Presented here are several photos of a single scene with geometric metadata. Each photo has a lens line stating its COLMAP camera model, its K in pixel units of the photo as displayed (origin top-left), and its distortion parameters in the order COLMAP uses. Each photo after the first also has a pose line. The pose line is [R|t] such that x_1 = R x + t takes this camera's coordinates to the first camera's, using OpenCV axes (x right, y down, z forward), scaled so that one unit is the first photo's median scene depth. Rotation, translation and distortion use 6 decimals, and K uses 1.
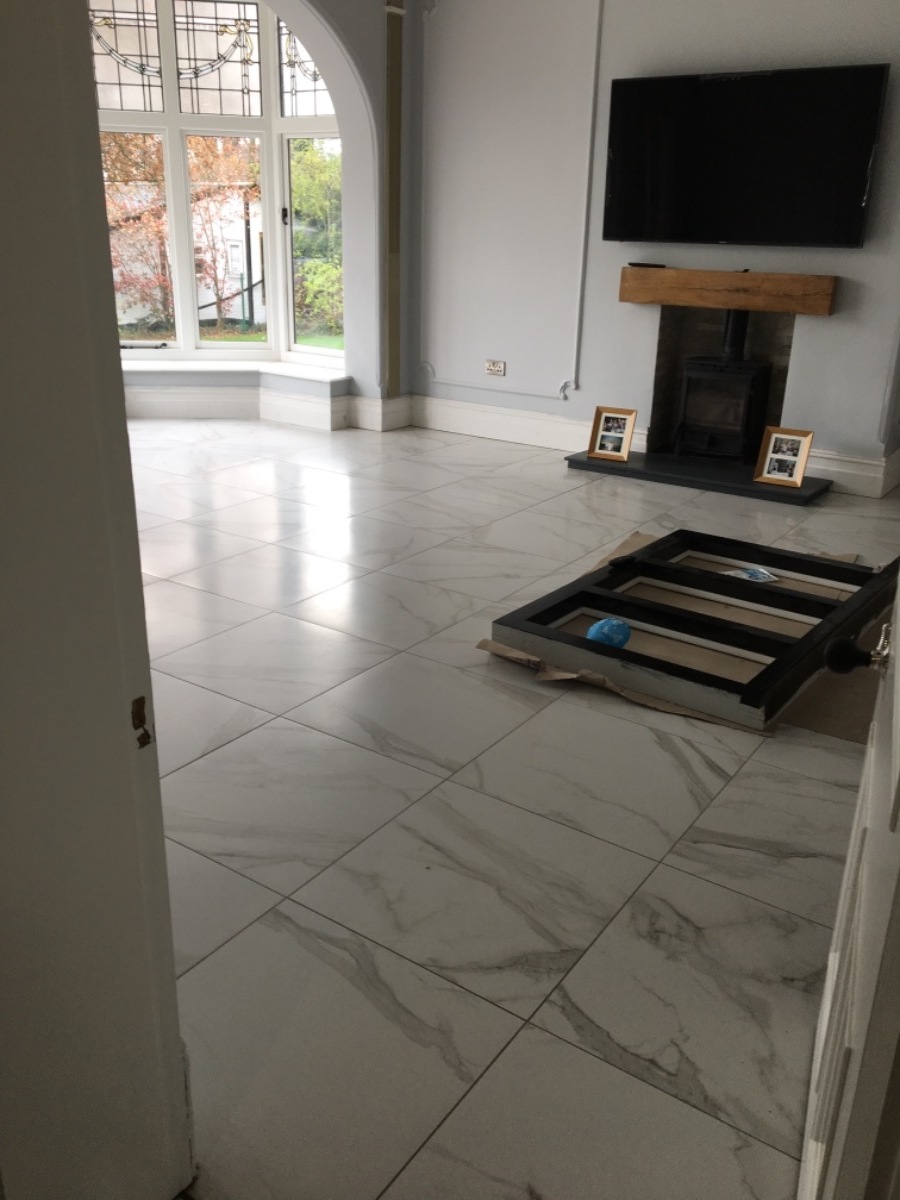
lens RADIAL K [[1002.6, 0, 453.2], [0, 1002.6, 597.3], [0, 0, 1]] dist [0.091428, -0.135156]
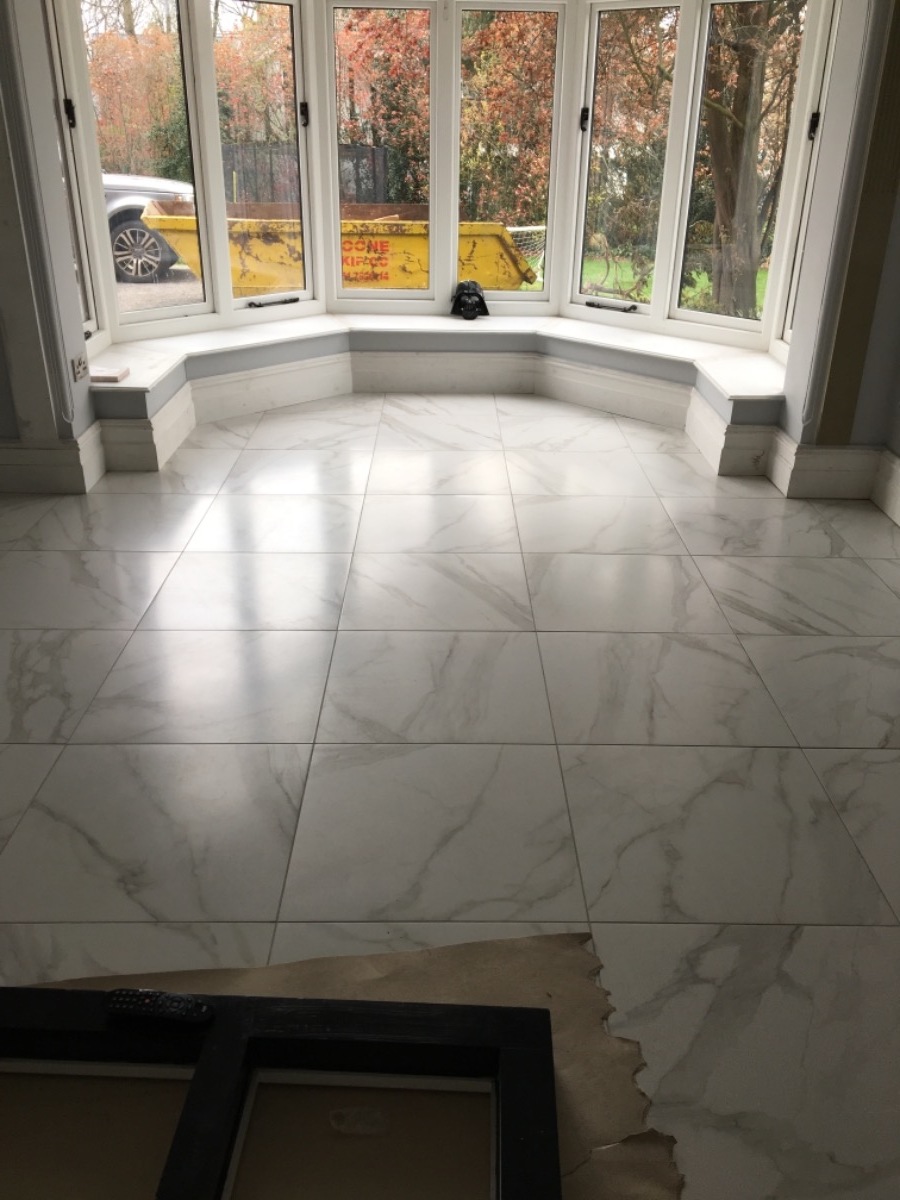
lens RADIAL K [[1002.6, 0, 453.2], [0, 1002.6, 597.3], [0, 0, 1]] dist [0.091428, -0.135156]
pose [[0.580068, 0.337833, -0.741209, 0.276279], [-0.289384, 0.936050, 0.200169, -0.173659], [0.761432, 0.098382, 0.640736, 0.482809]]
